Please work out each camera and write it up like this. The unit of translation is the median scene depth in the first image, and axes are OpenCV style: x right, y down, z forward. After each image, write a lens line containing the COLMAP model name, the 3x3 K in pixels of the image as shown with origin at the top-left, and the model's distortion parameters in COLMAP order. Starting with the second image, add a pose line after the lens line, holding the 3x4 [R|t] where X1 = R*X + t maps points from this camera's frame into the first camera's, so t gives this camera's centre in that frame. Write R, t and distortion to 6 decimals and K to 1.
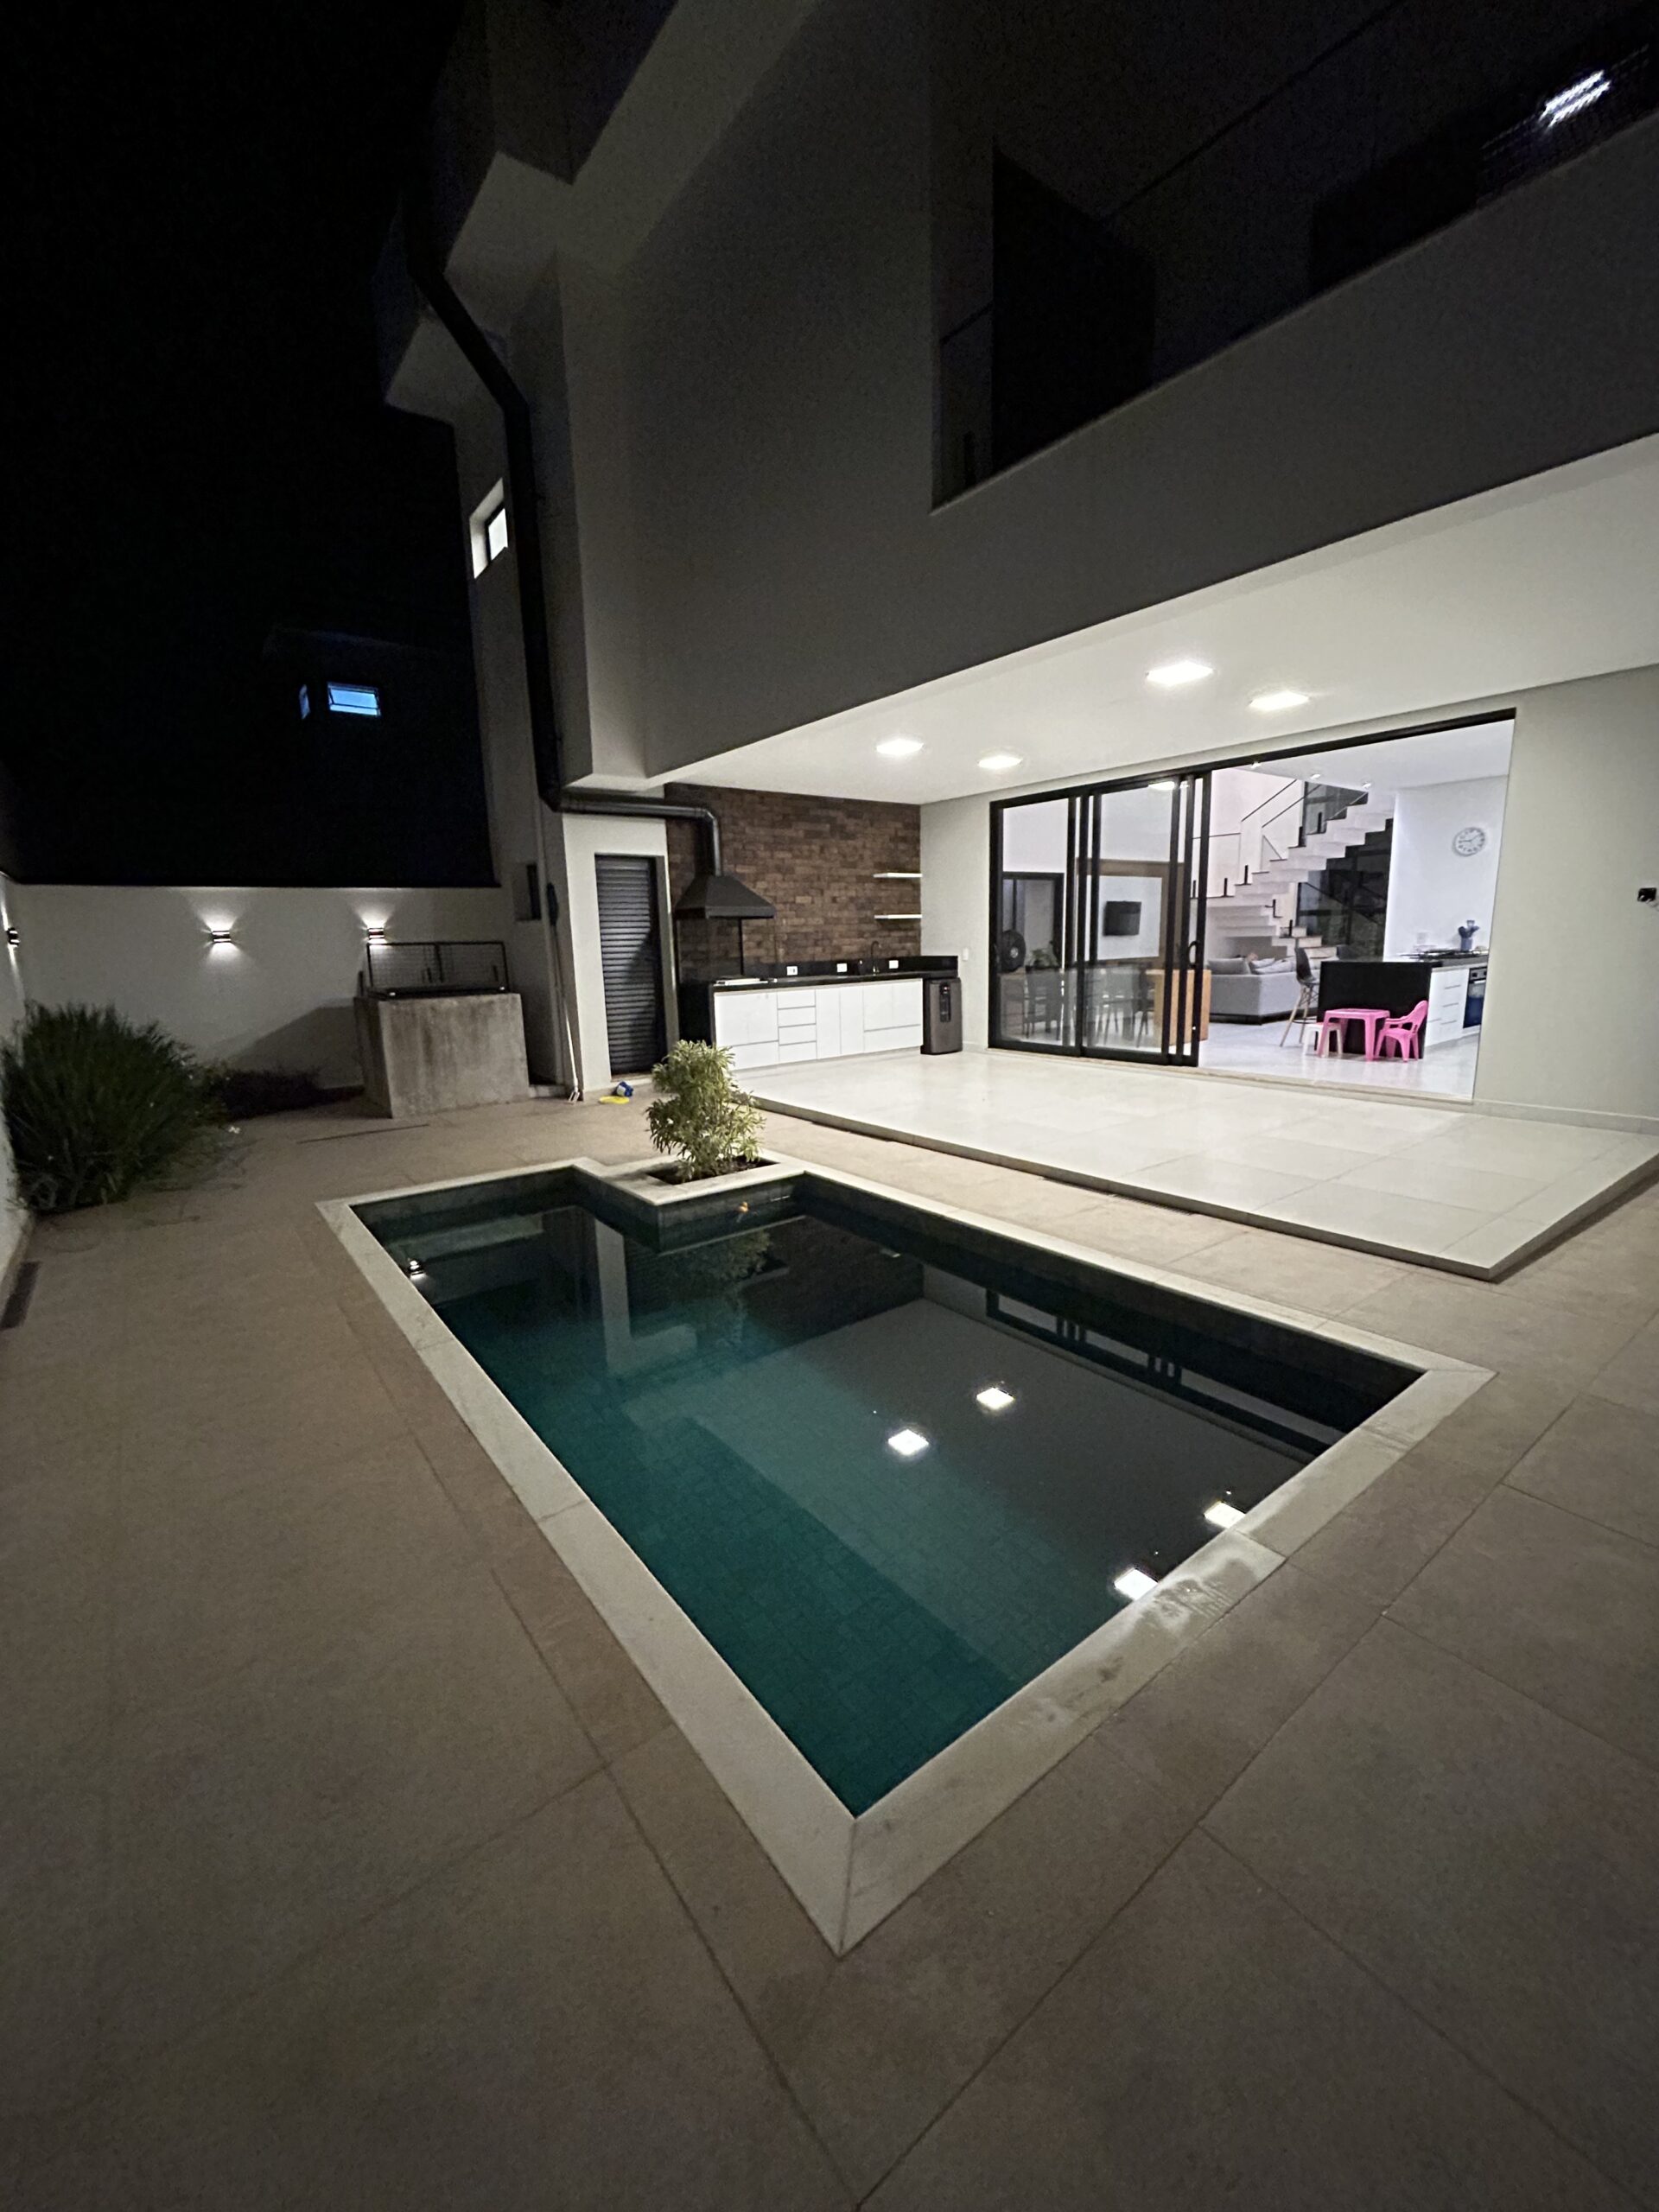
lens RADIAL K [[895.4, 0, 836.2], [0, 895.4, 1111.6], [0, 0, 1]] dist [0.001356, 0.000368]
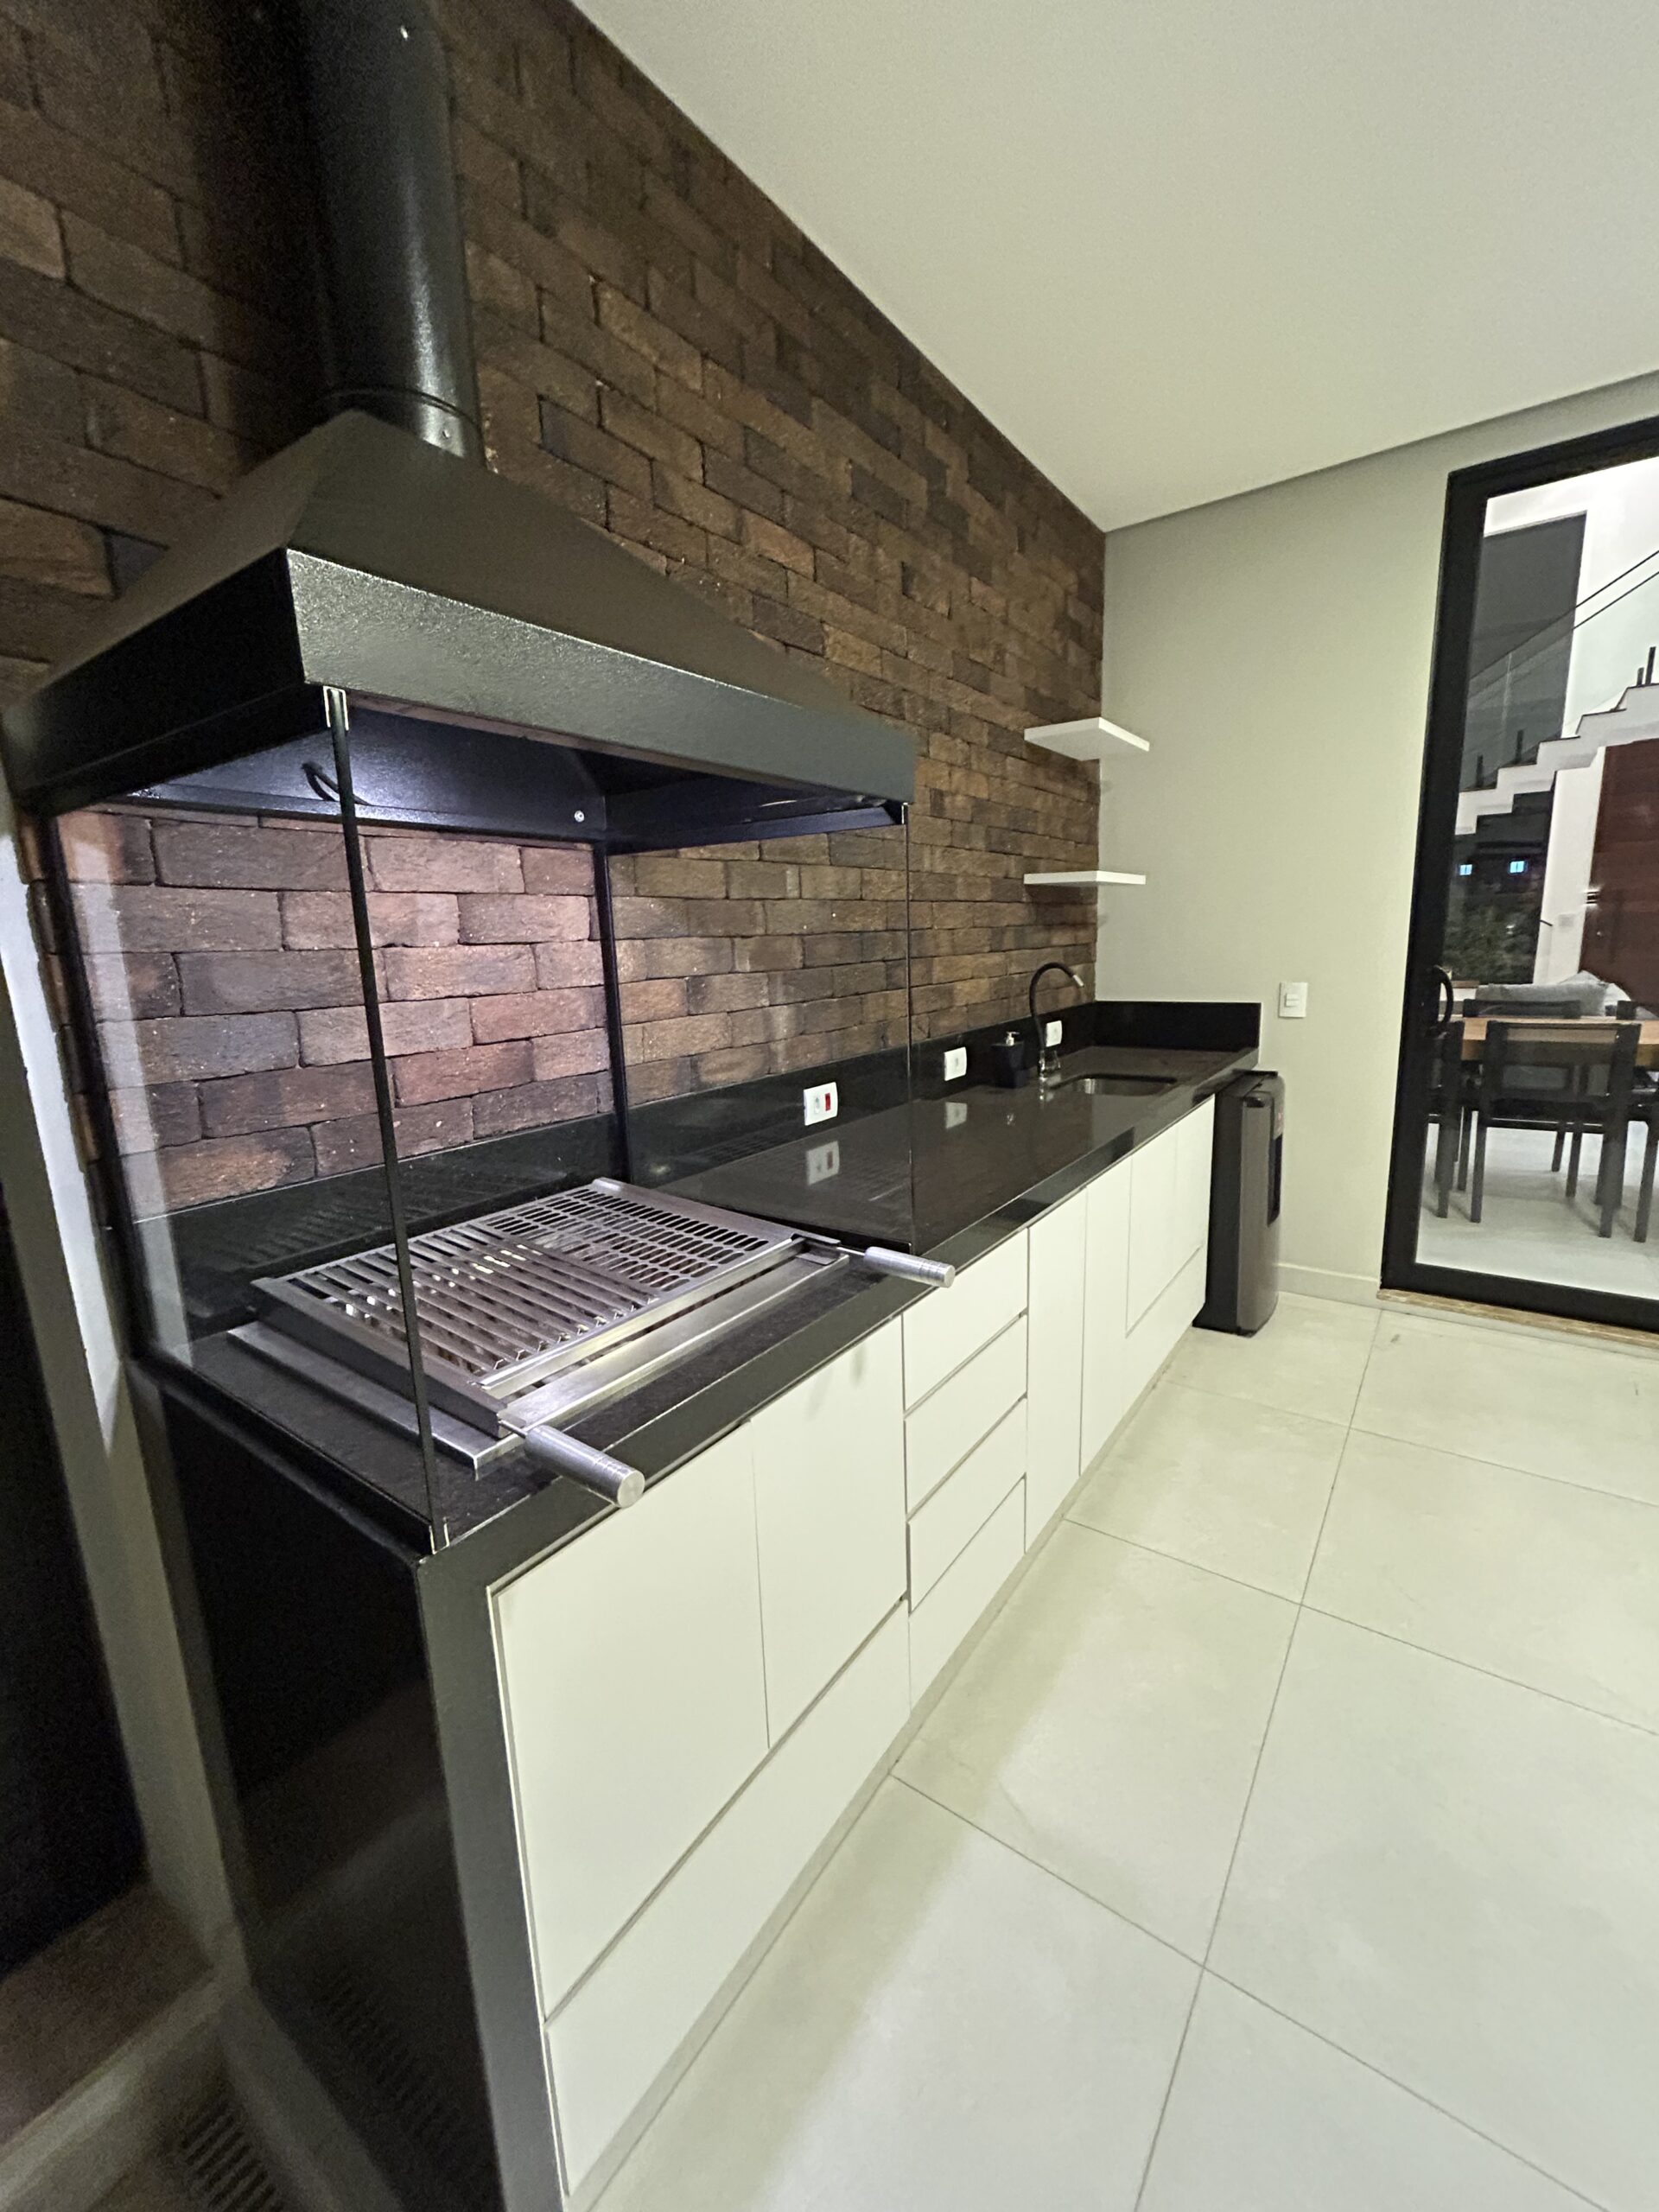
lens RADIAL K [[895.4, 0, 835.5], [0, 895.4, 1107.3], [0, 0, 1]] dist [0.001356, 0.000368]
pose [[0.957324, -0.063309, 0.281997, -0.109273], [0.068298, 0.997634, -0.007887, -0.154231], [-0.280831, 0.026811, 0.959383, 0.784218]]
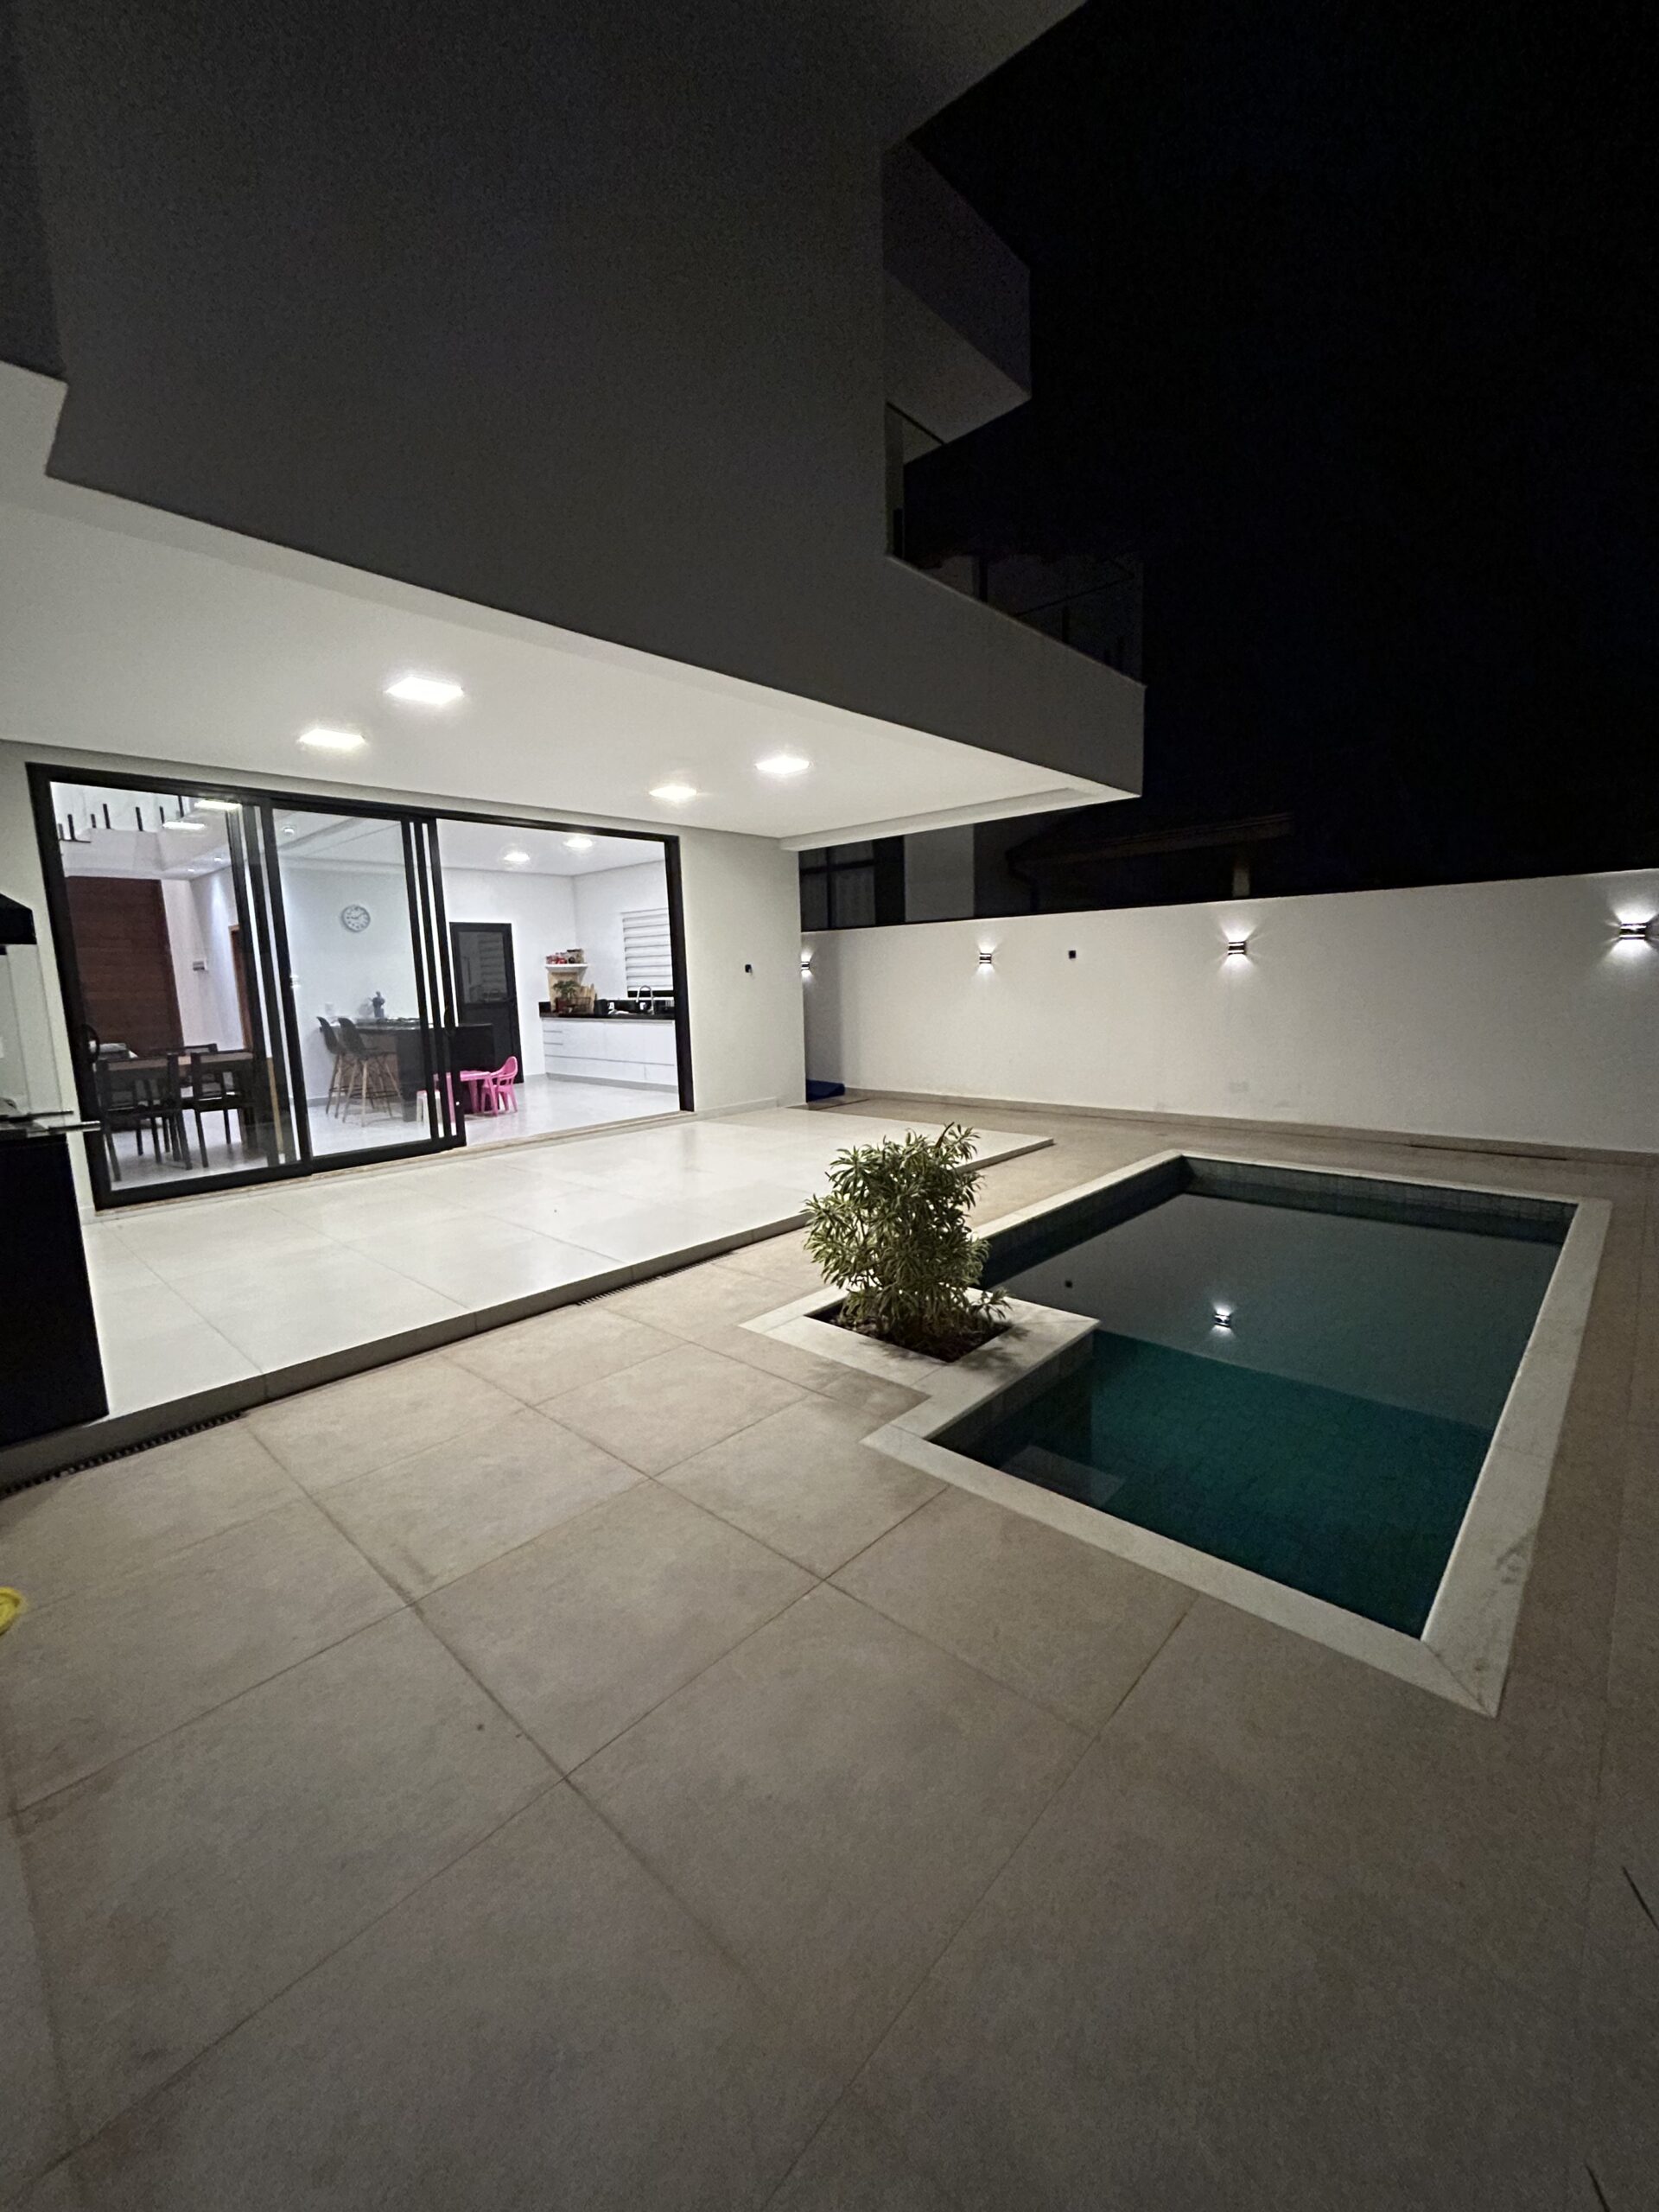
lens RADIAL K [[895.4, 0, 836.7], [0, 895.4, 1108.3], [0, 0, 1]] dist [0.001356, 0.000368]
pose [[-0.173203, -0.111555, 0.978548, -0.454198], [0.226127, 0.962518, 0.149752, -0.116839], [-0.958576, 0.247213, -0.141485, 0.662959]]
